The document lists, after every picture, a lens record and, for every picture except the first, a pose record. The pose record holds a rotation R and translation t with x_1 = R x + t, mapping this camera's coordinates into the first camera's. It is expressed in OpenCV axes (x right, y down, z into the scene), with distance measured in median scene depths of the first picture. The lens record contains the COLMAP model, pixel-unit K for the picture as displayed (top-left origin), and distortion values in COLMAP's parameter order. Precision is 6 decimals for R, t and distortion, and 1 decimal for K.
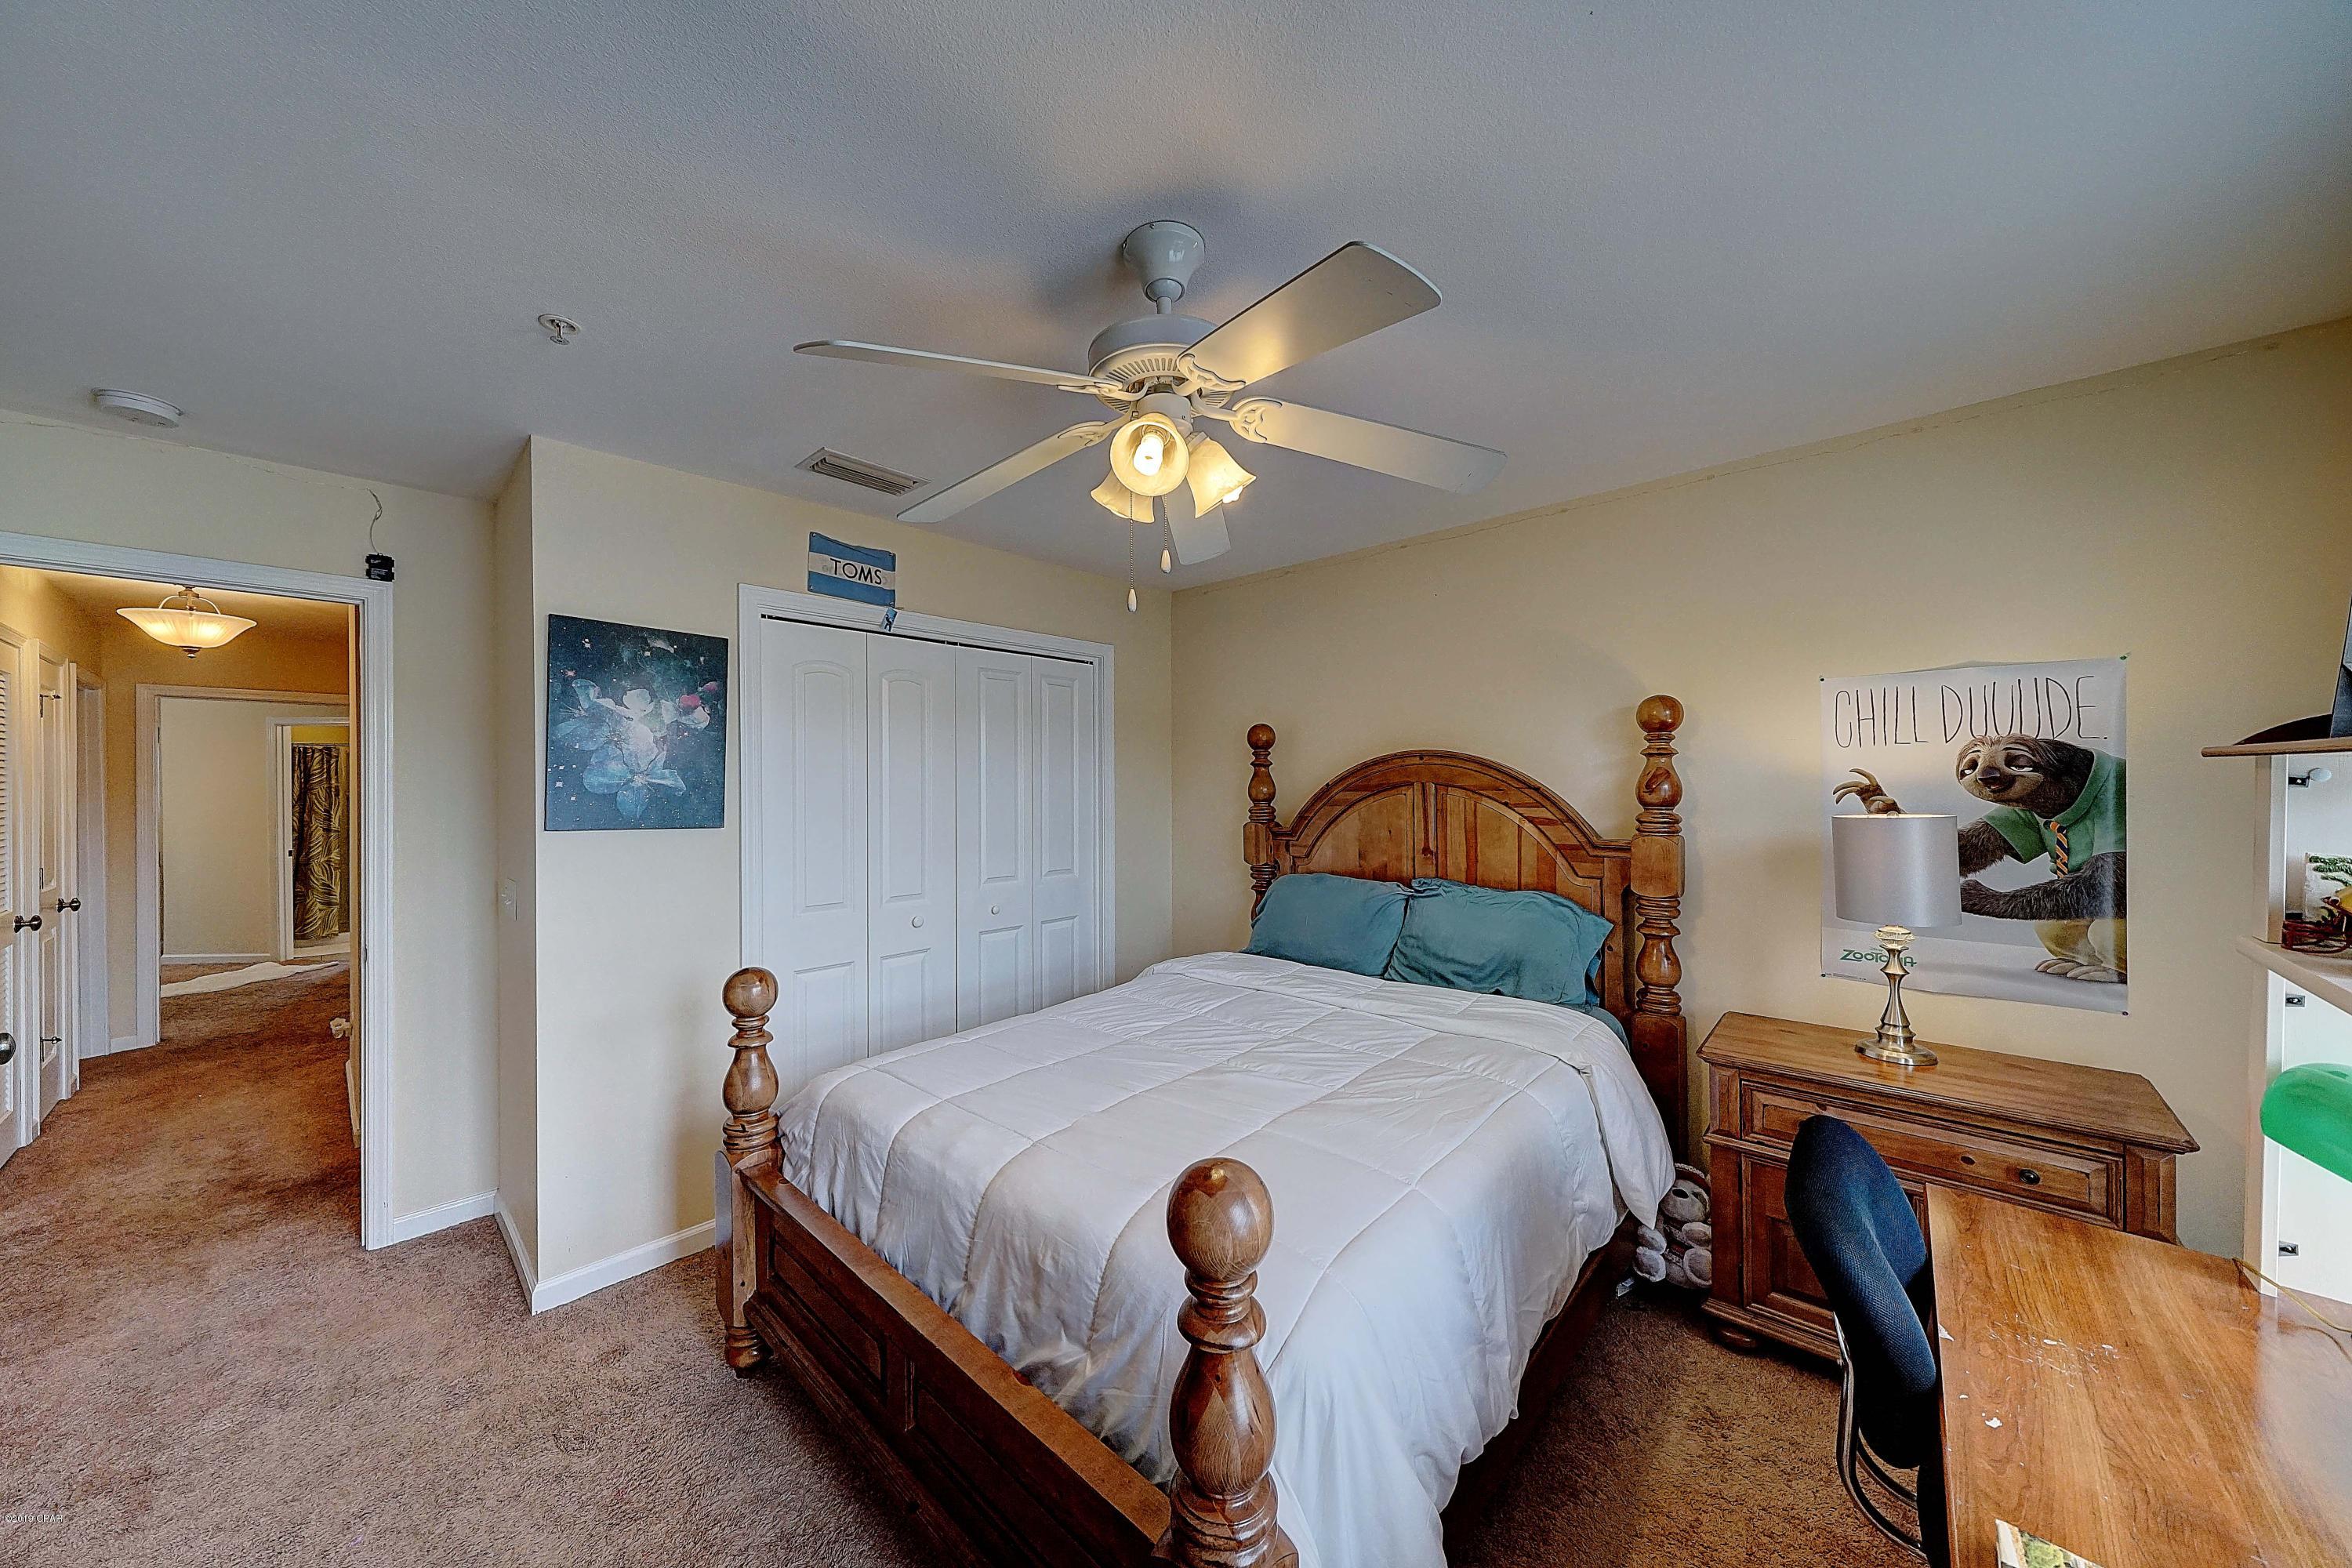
lens RADIAL K [[799.6, 0, 1178.4], [0, 799.6, 781.7], [0, 0, 1]] dist [0.001142, -0.000403]
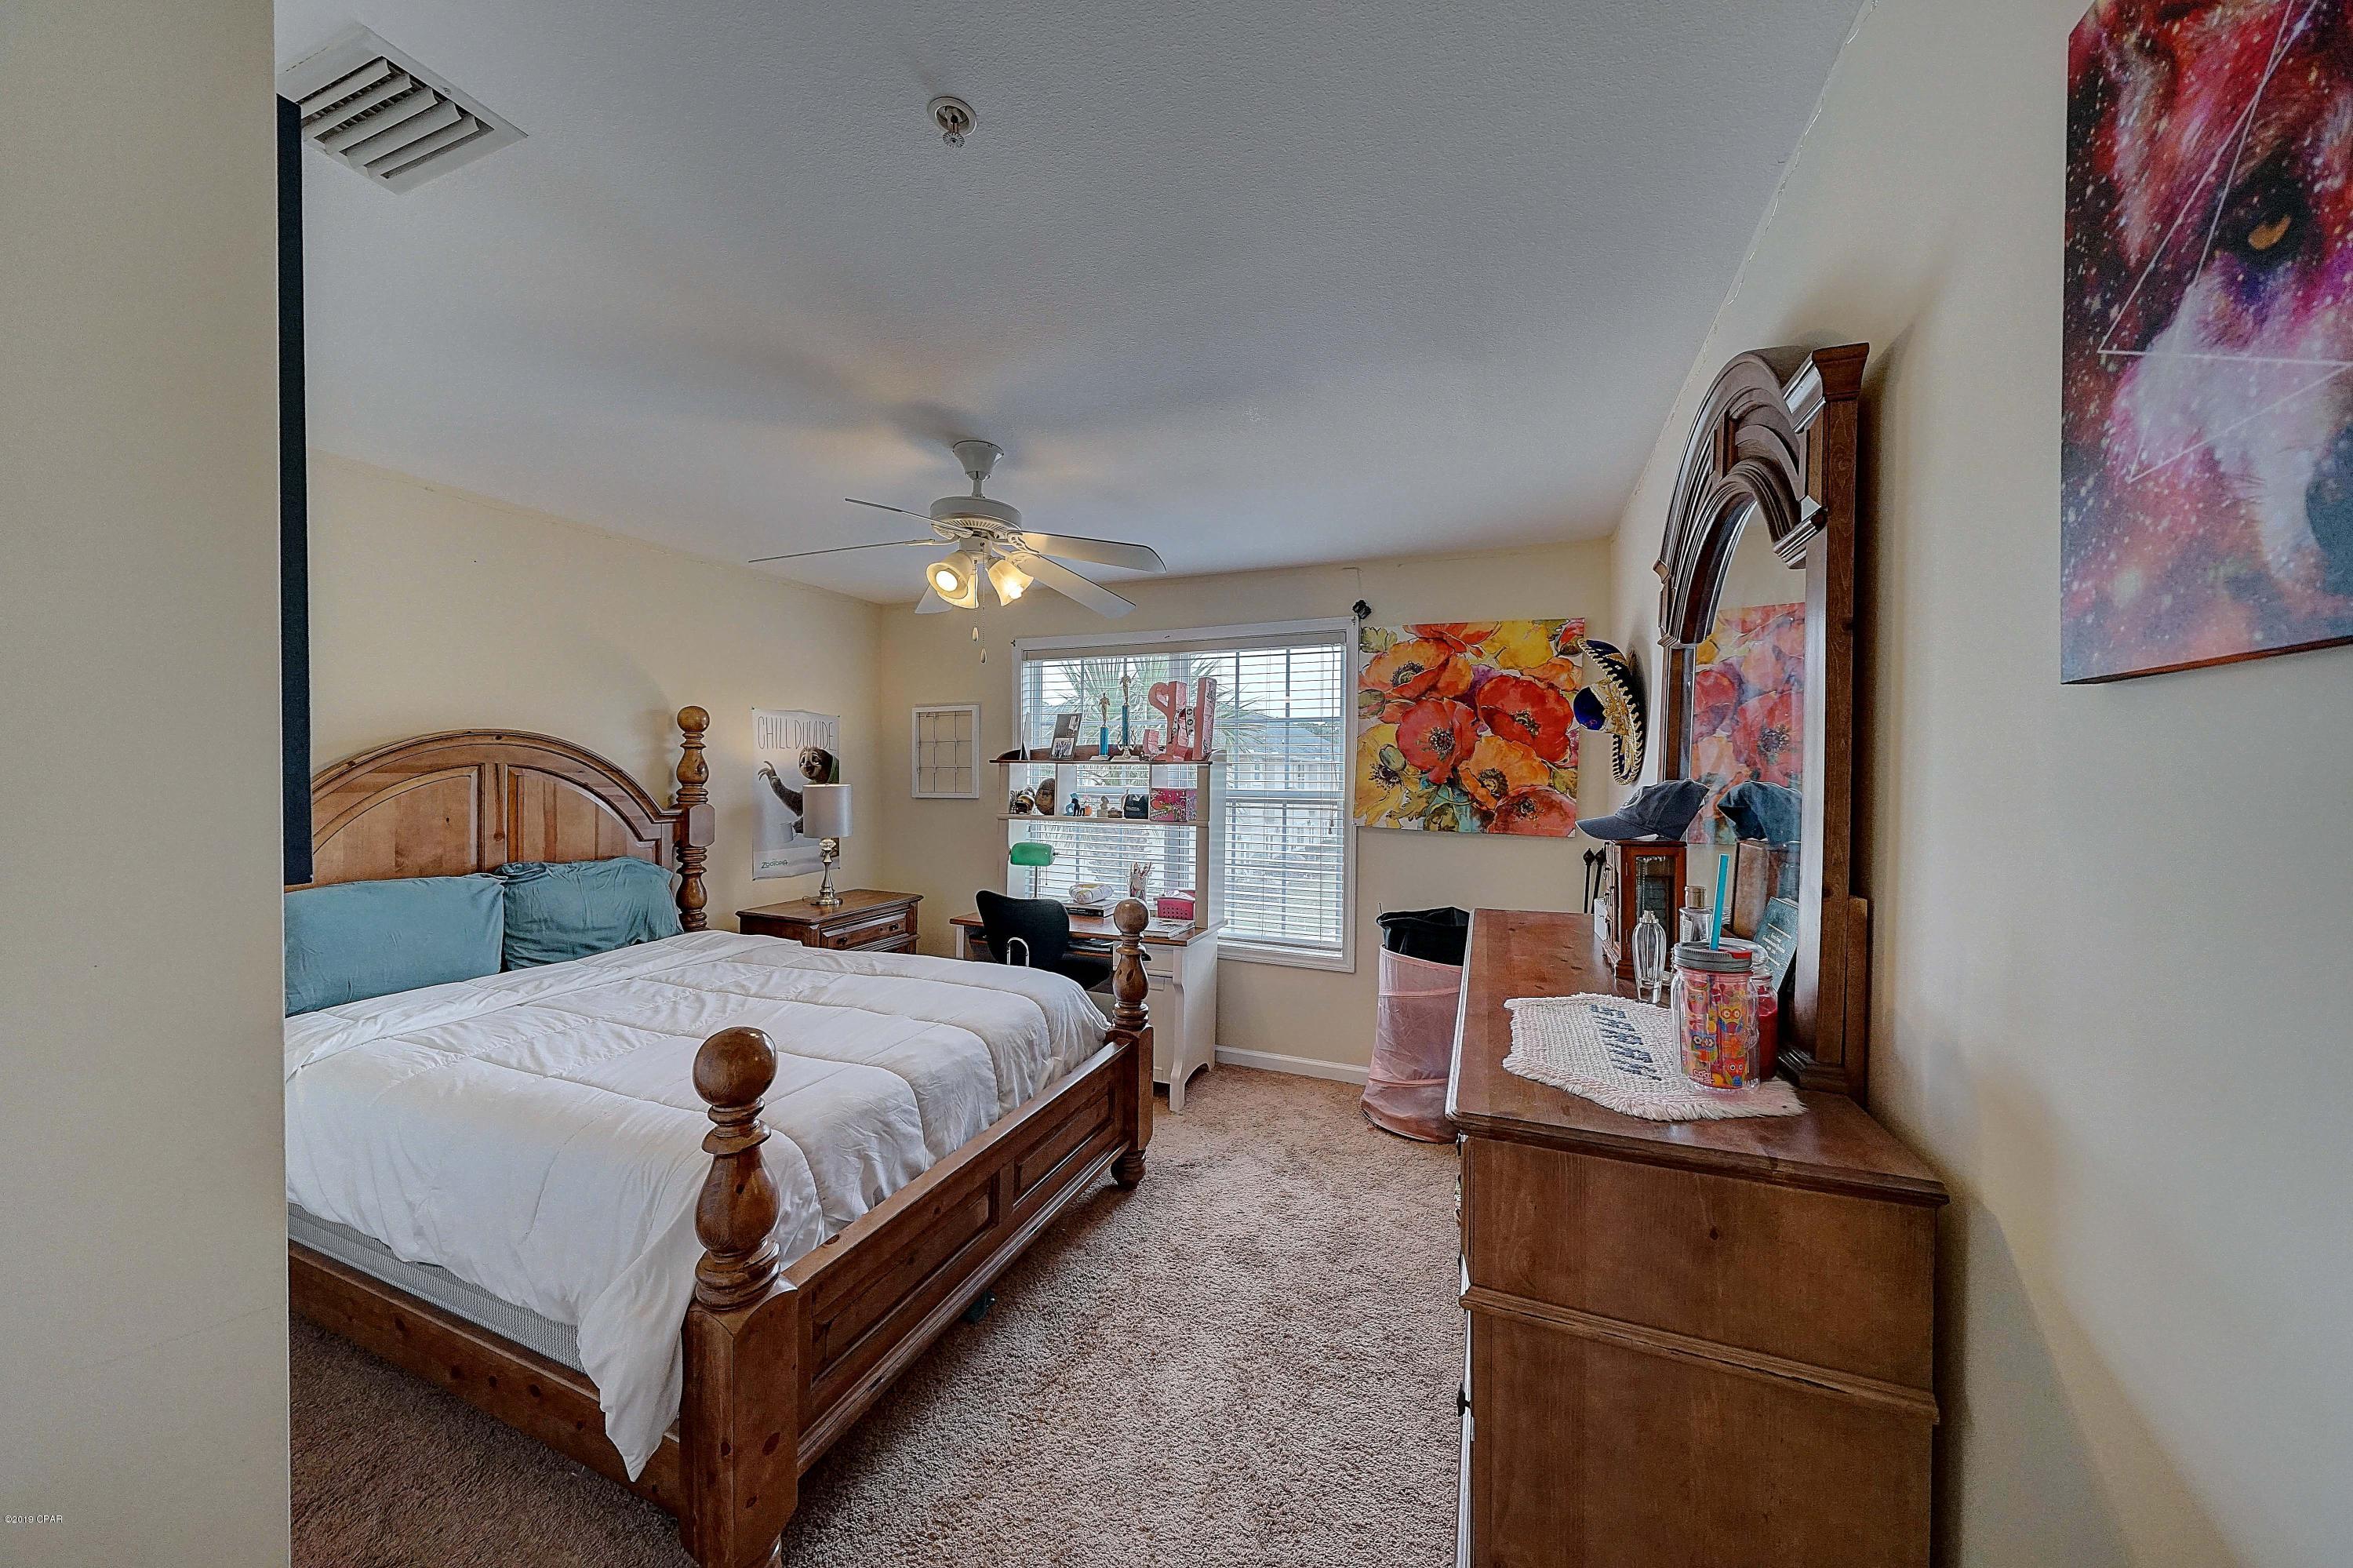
lens RADIAL K [[800.0, 0, 1165.6], [0, 800.0, 785.2], [0, 0, 1]] dist [0.001142, -0.000403]
pose [[-0.358282, -0.010133, 0.933558, -0.921663], [-0.005622, 0.999946, 0.008696, 0.015013], [-0.933596, -0.002133, -0.358320, 0.649530]]
